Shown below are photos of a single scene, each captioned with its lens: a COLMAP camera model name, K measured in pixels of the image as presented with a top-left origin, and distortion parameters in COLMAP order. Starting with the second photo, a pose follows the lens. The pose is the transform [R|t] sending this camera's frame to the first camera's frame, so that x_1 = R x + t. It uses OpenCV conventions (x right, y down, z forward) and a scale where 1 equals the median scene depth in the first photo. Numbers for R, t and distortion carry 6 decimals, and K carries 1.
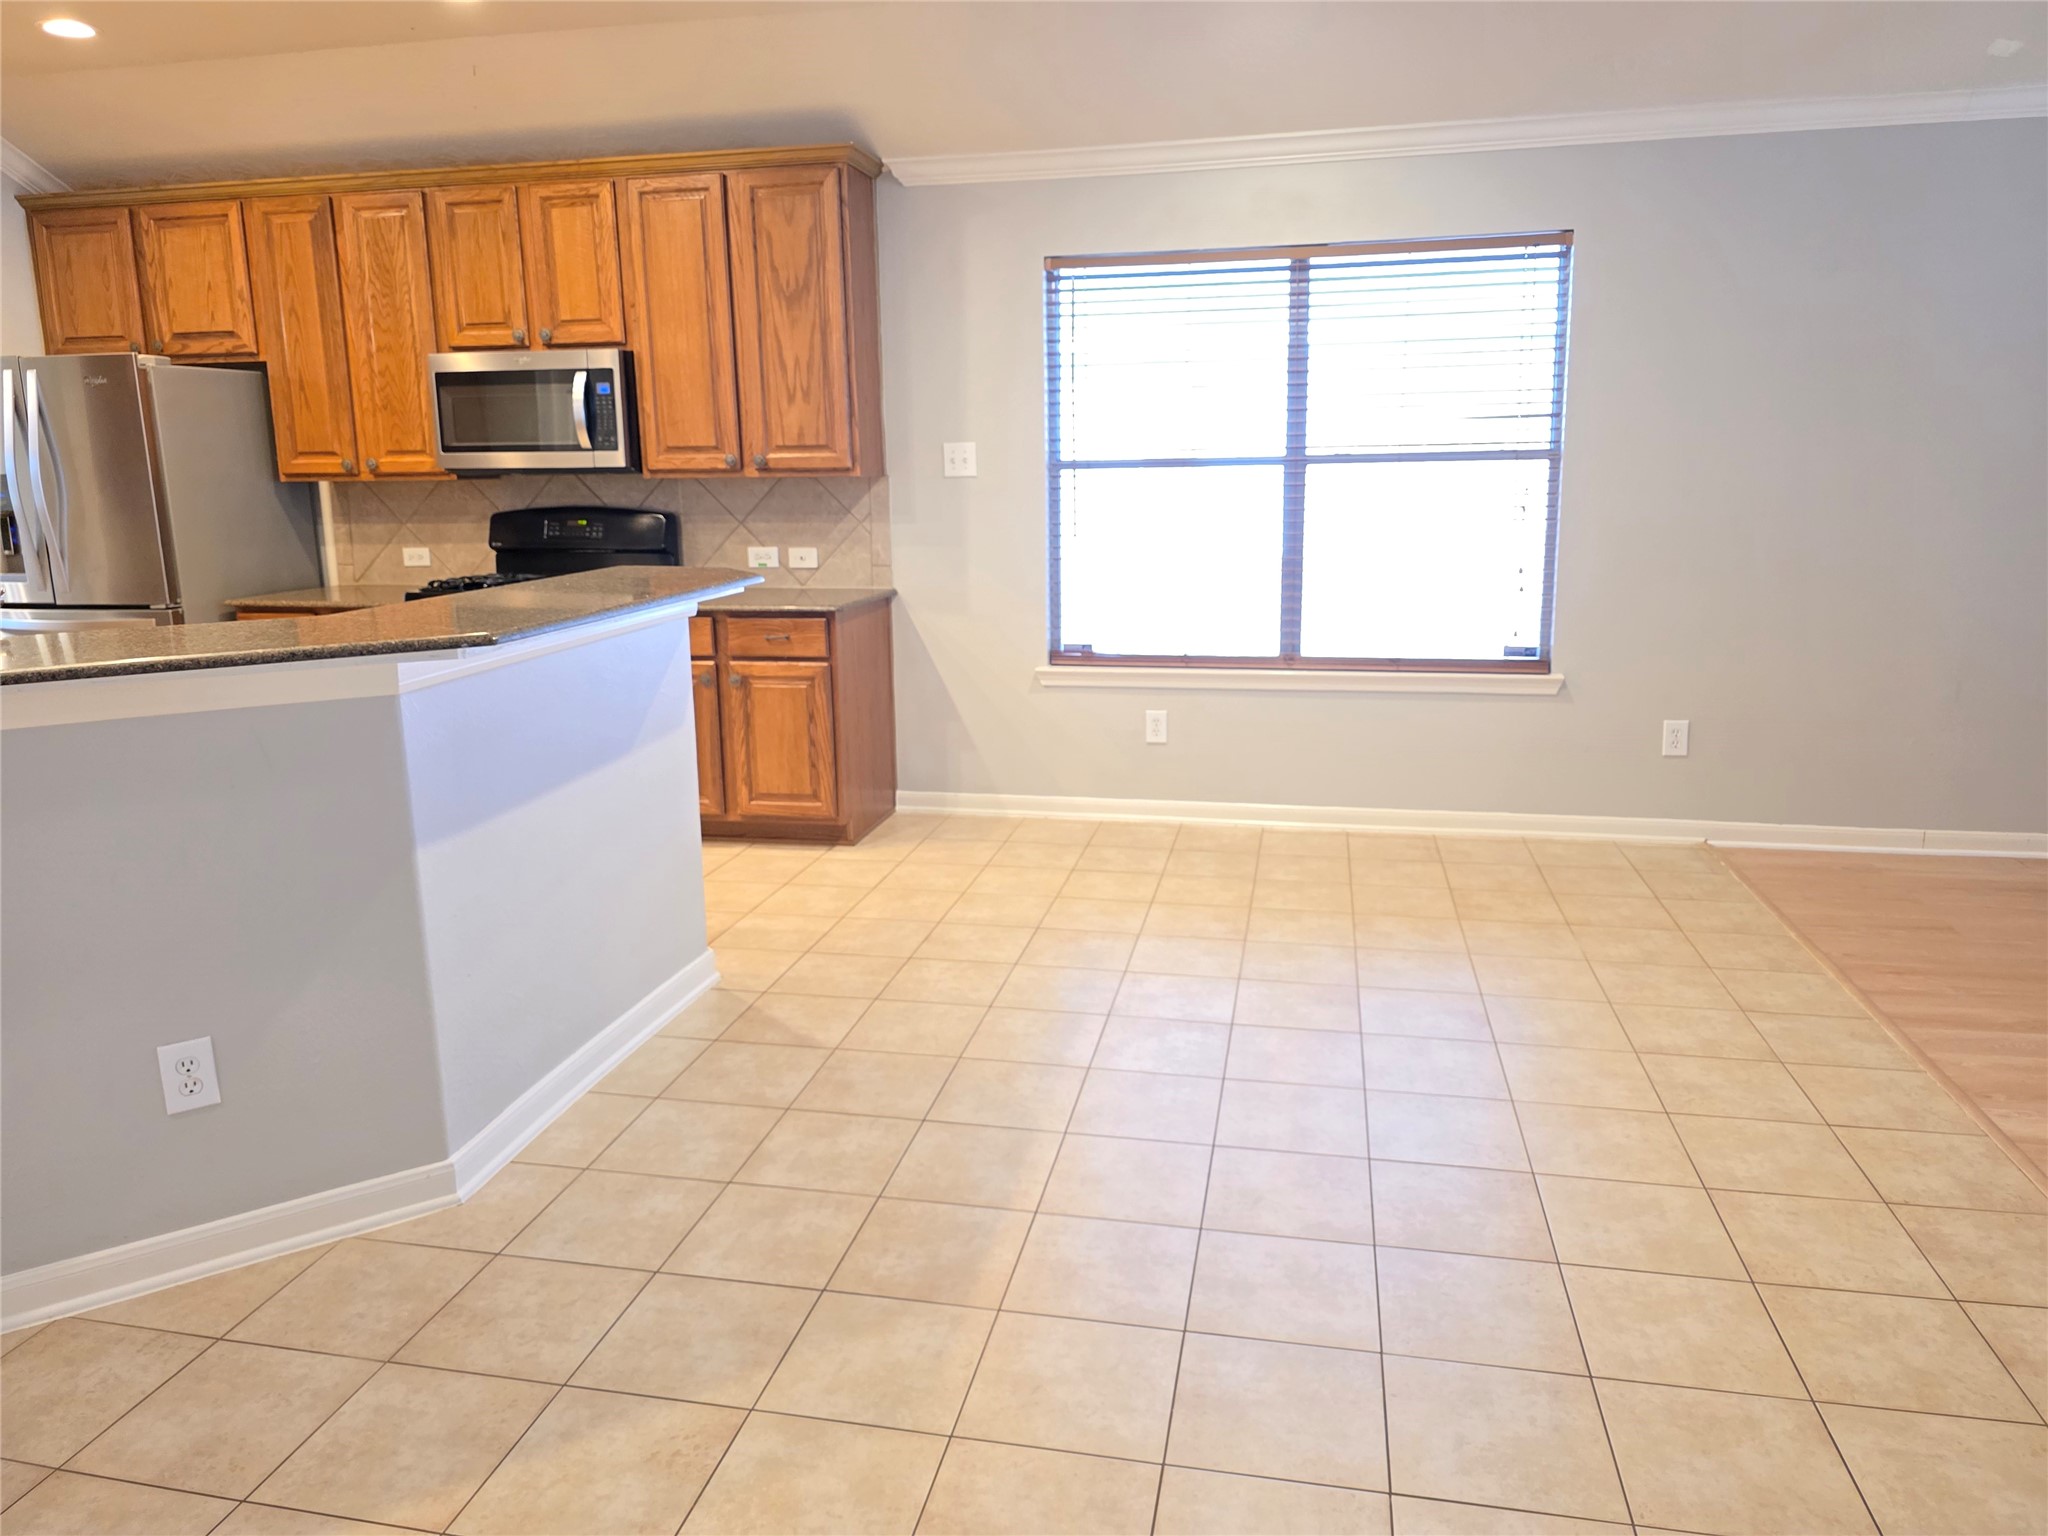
lens RADIAL K [[1385.4, 0, 1027.5], [0, 1385.4, 750.5], [0, 0, 1]] dist [0.056520, -0.058710]
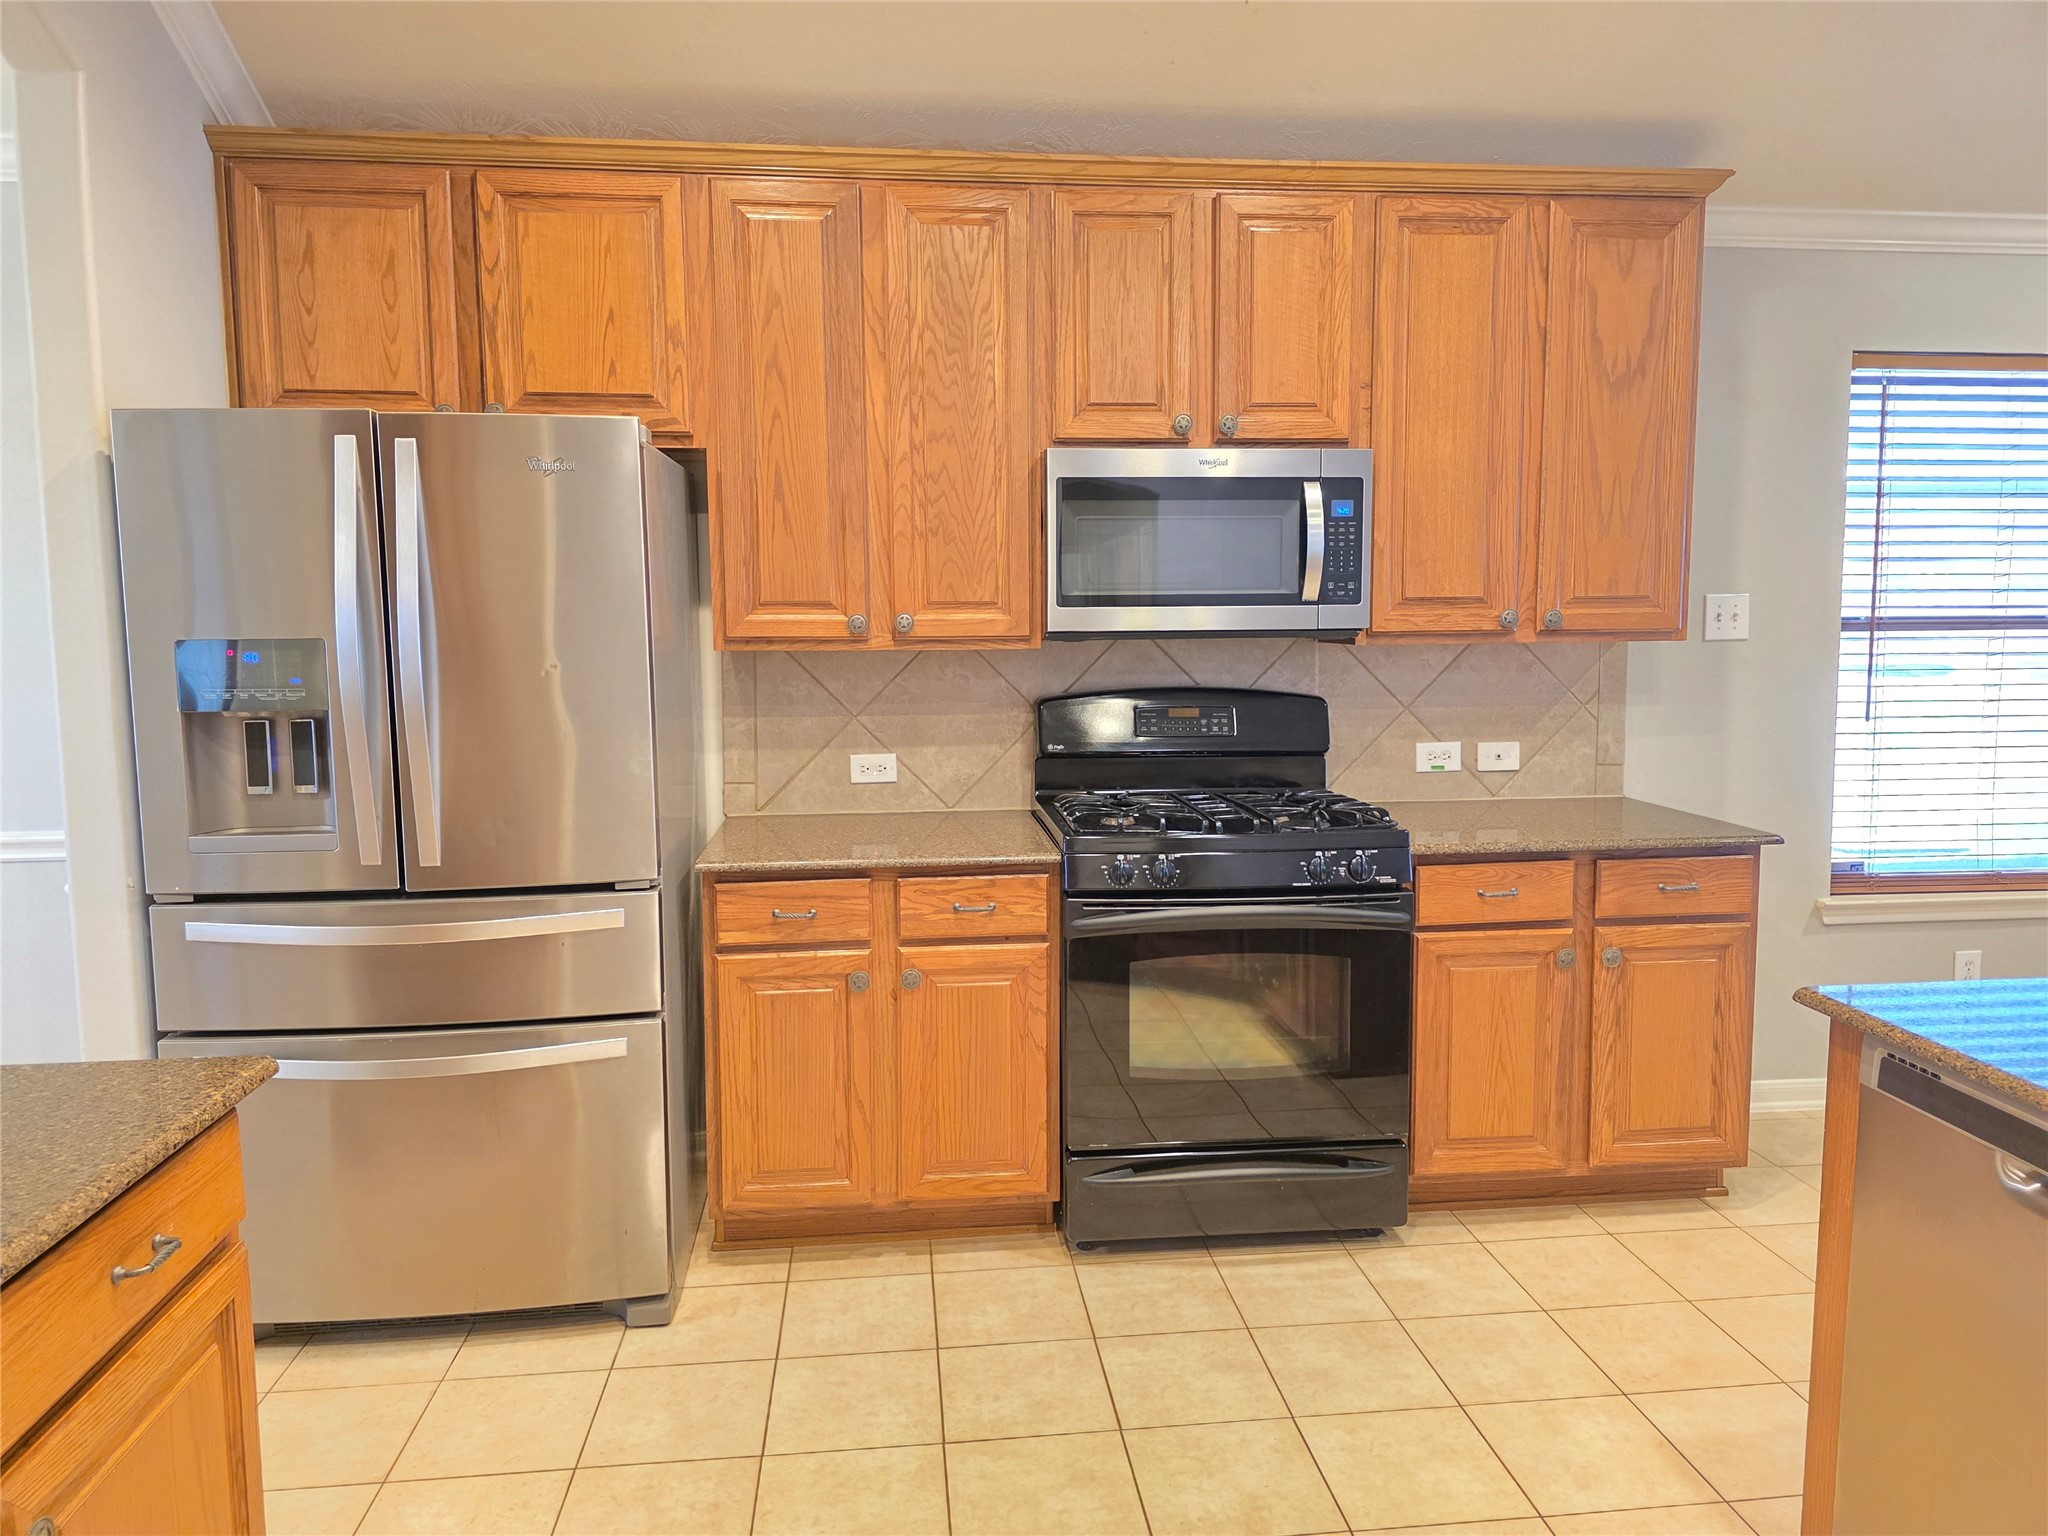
lens RADIAL K [[1385.4, 0, 1022.8], [0, 1385.4, 757.1], [0, 0, 1]] dist [0.056520, -0.058710]
pose [[0.948497, -0.025418, 0.315765, -0.632735], [0.056198, 0.994467, -0.088755, -0.094712], [-0.311761, 0.101929, 0.944677, 0.442235]]
